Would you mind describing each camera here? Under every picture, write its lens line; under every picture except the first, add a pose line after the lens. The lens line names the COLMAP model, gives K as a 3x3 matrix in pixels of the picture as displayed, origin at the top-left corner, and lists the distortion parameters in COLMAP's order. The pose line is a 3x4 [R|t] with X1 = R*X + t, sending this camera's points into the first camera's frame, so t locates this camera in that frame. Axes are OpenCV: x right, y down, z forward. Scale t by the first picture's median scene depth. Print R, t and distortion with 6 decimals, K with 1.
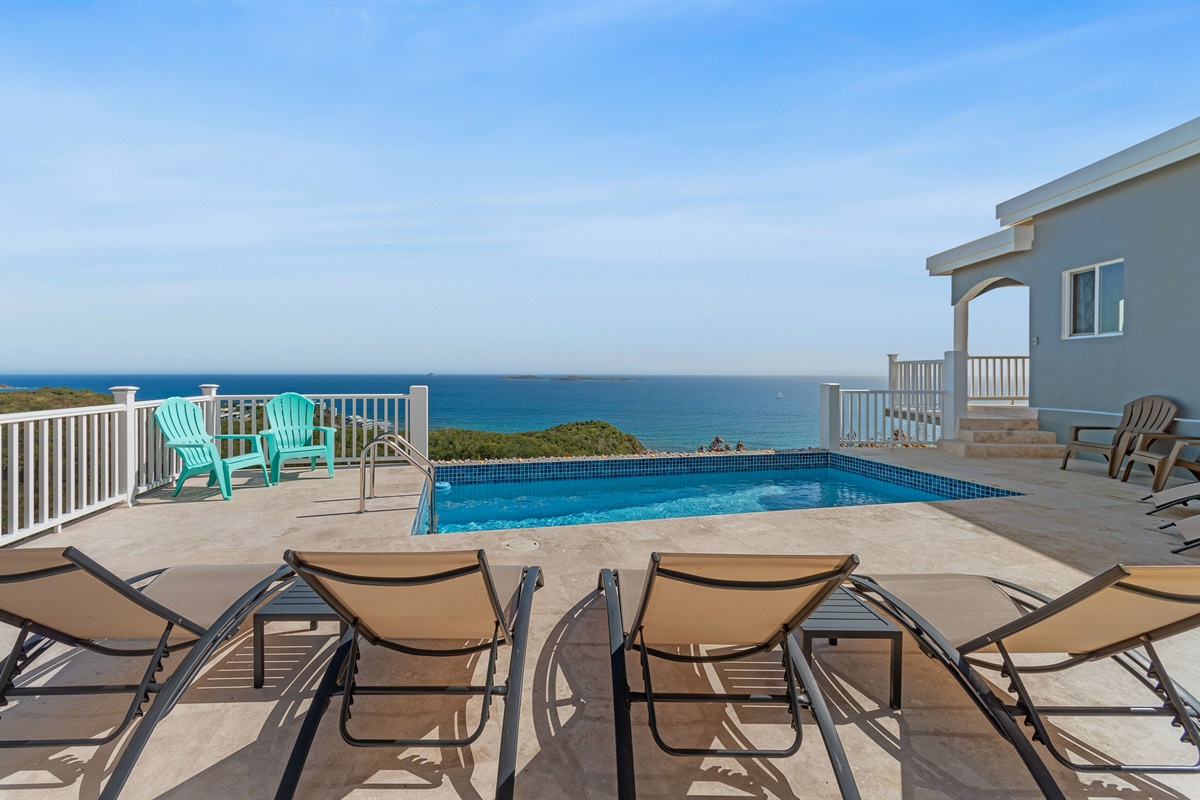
lens RADIAL K [[507.8, 0, 553.3], [0, 507.8, 372.9], [0, 0, 1]] dist [0.009116, 0.000162]
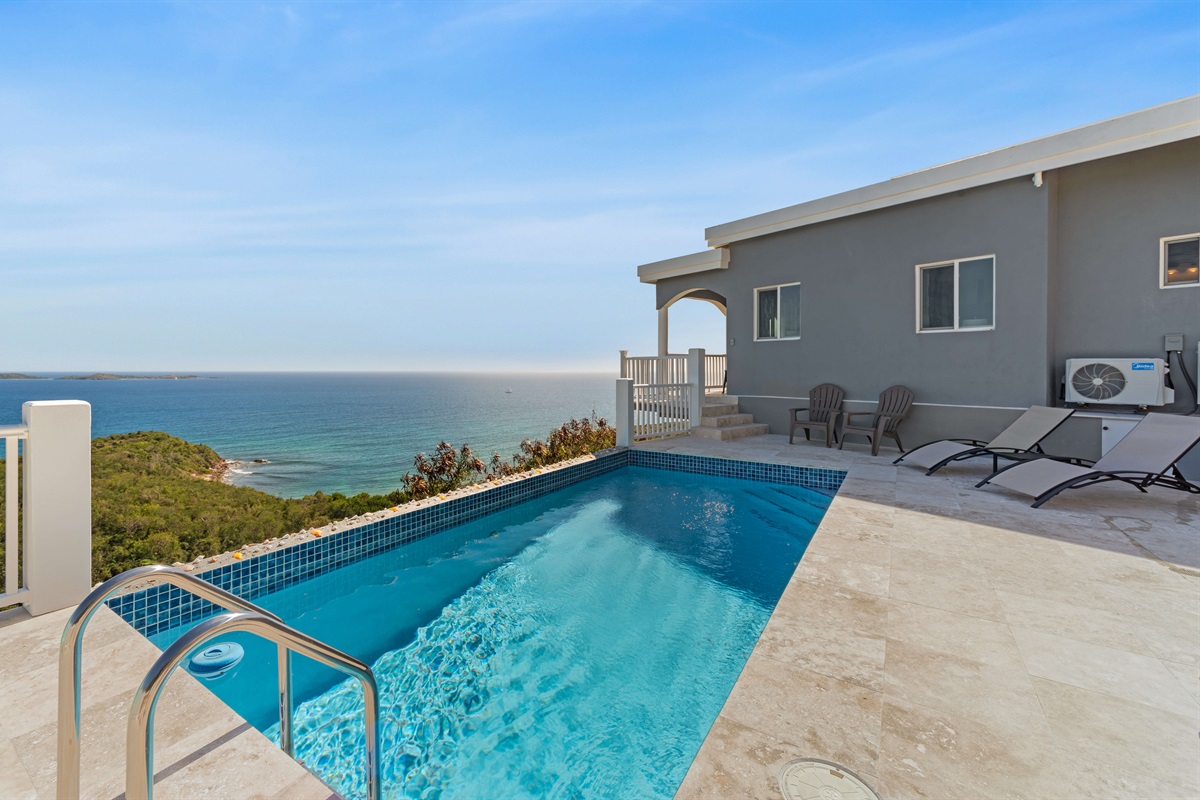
lens RADIAL K [[507.8, 0, 553.3], [0, 507.8, 372.9], [0, 0, 1]] dist [0.009116, 0.000162]
pose [[0.712245, -0.007063, 0.701896, -0.258328], [0.000511, 0.999954, 0.009543, 0.000733], [-0.701931, -0.006438, 0.712216, 0.445993]]
